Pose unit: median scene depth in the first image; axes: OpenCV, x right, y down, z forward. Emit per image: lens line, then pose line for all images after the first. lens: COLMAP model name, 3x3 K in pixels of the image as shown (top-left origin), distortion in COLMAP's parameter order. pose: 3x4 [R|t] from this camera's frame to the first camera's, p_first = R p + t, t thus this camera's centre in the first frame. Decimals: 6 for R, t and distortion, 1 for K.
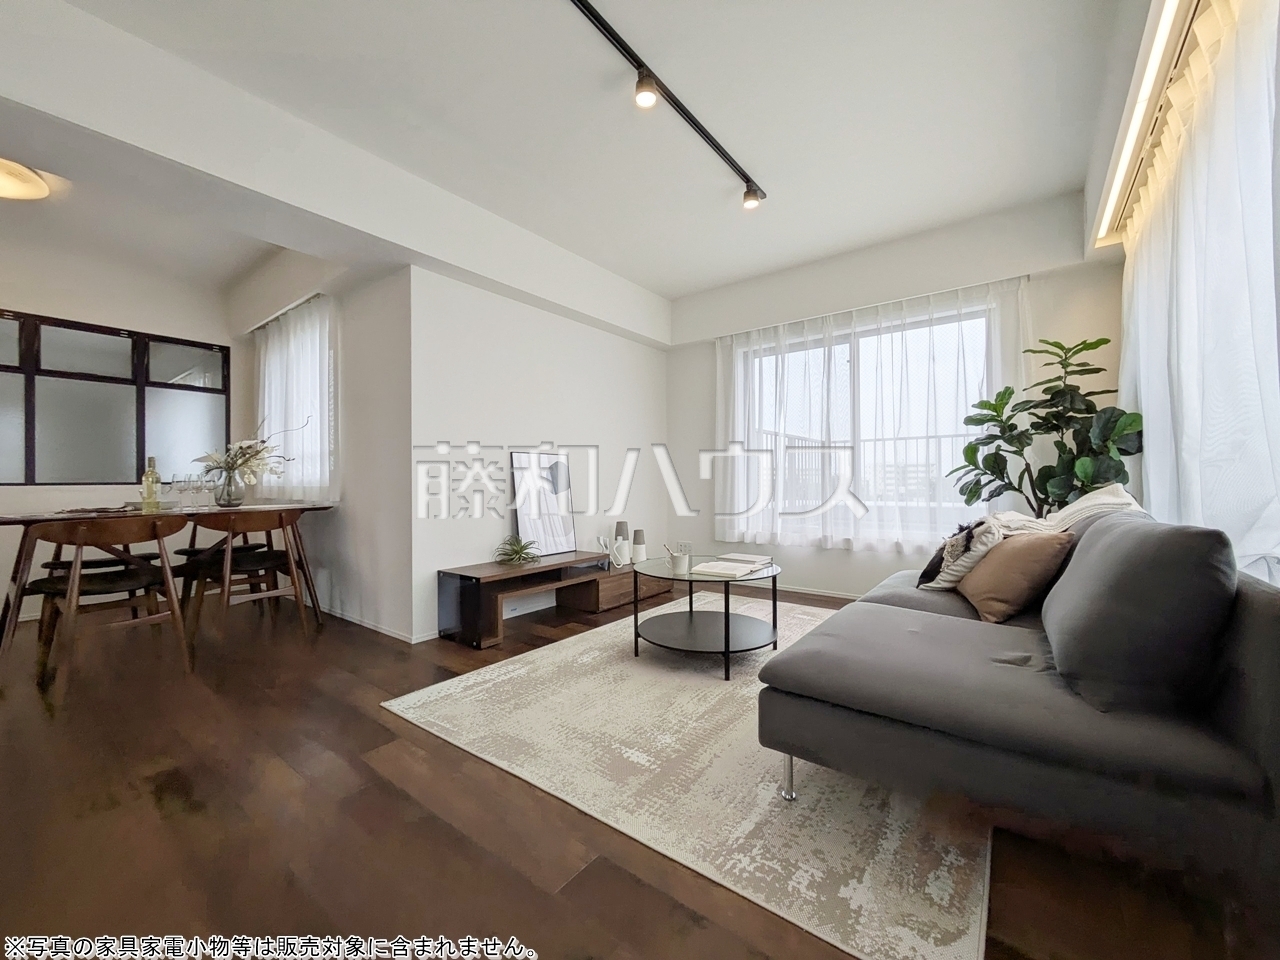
lens RADIAL K [[507.0, 0, 640.0], [0, 507.0, 480.0], [0, 0, 1]] dist [0.002000, 0.000199]
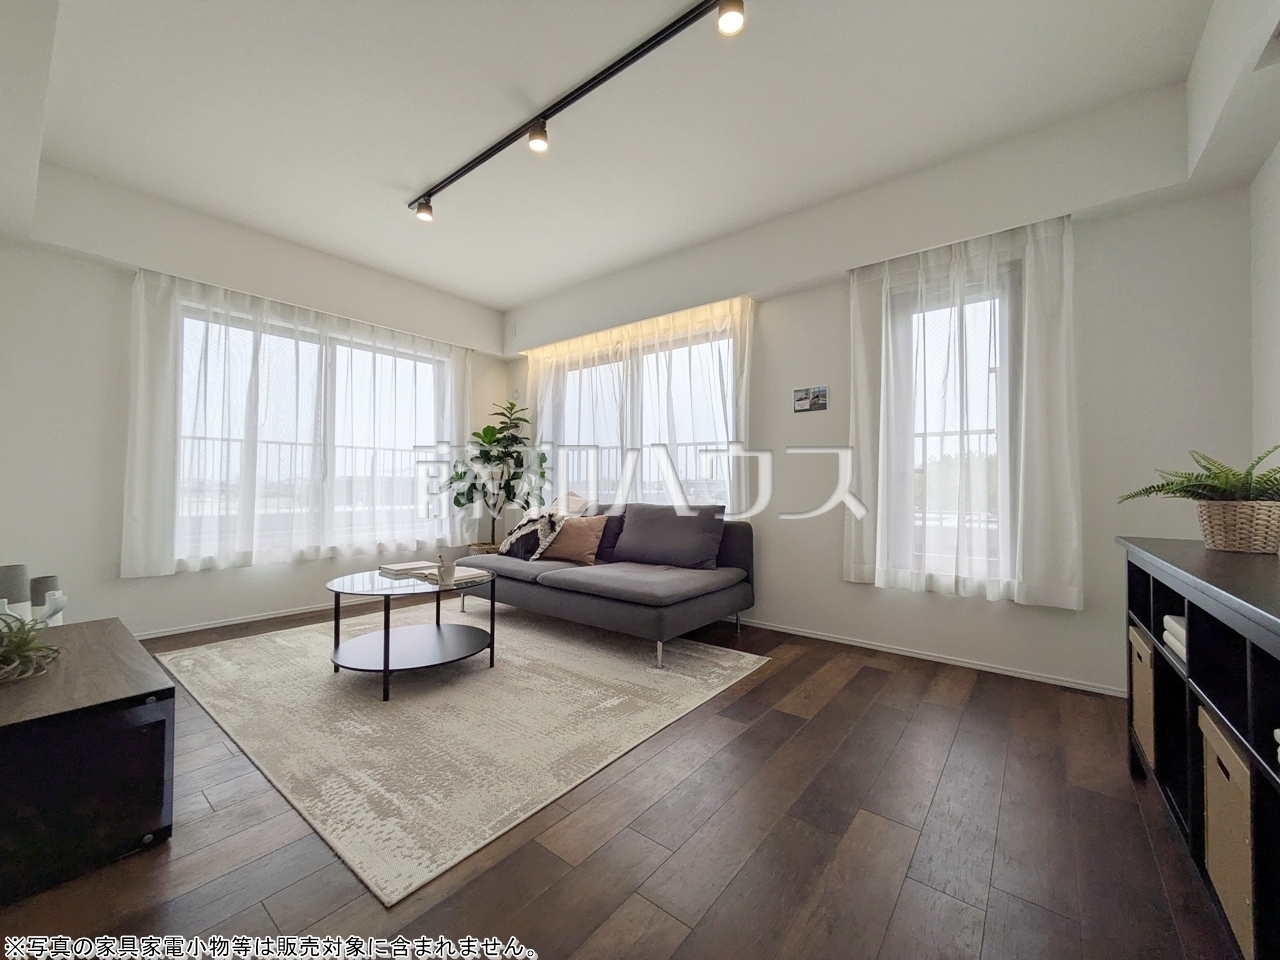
lens RADIAL K [[507.0, 0, 640.0], [0, 507.0, 480.0], [0, 0, 1]] dist [0.002000, 0.000199]
pose [[0.018105, 0.020765, 0.999620, -1.027929], [-0.009478, 0.999743, -0.020596, 0.003150], [-0.999791, -0.009101, 0.018297, 0.713625]]
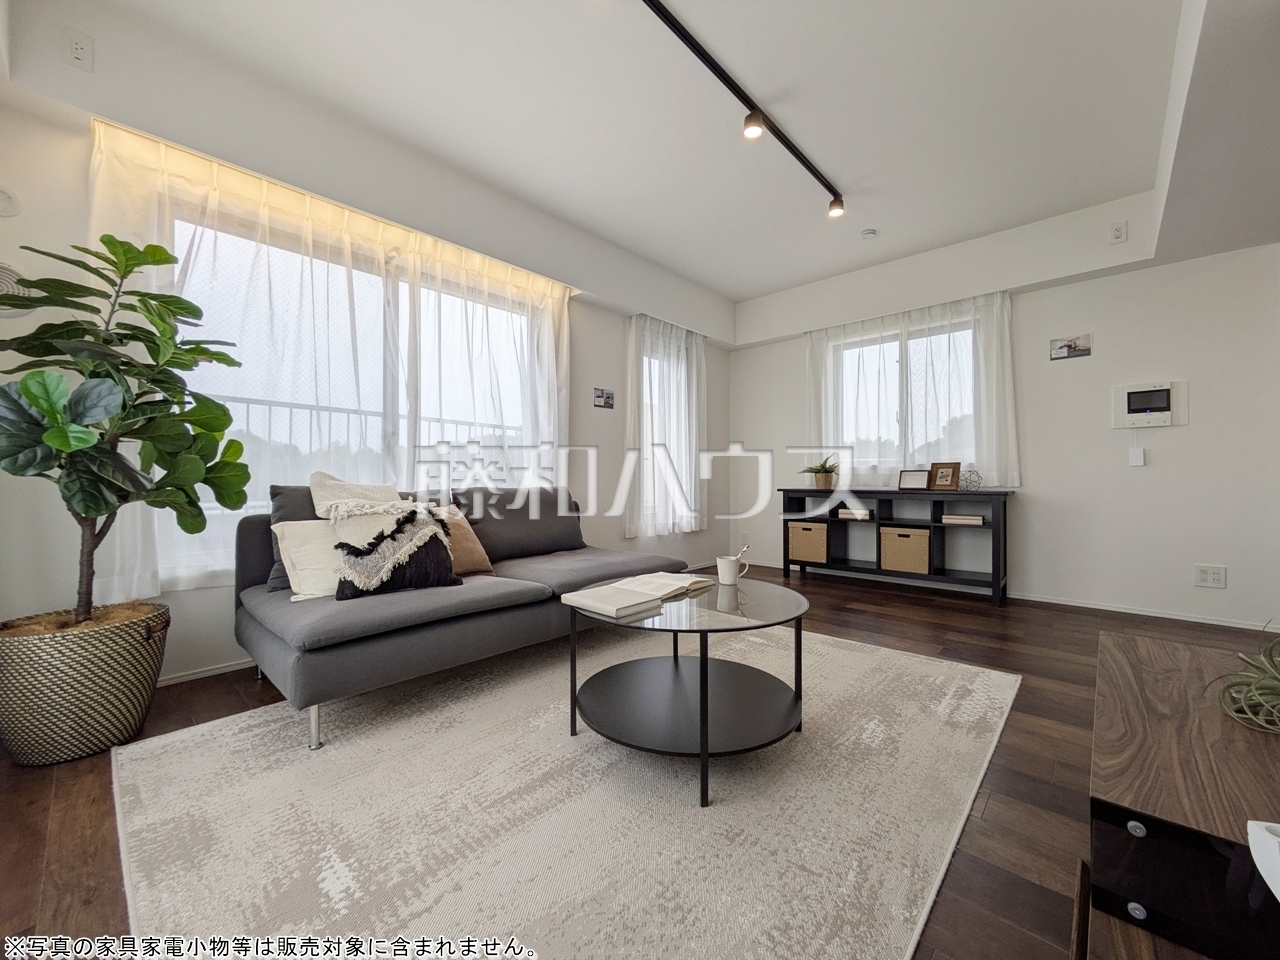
lens RADIAL K [[503.9, 0, 640.0], [0, 503.9, 480.0], [0, 0, 1]] dist [-0.001898, -0.000146]
pose [[-0.995676, 0.008475, 0.092510, 0.161918], [0.008104, 0.999958, -0.004390, 0.037212], [-0.092543, -0.003622, -0.995702, 2.050501]]
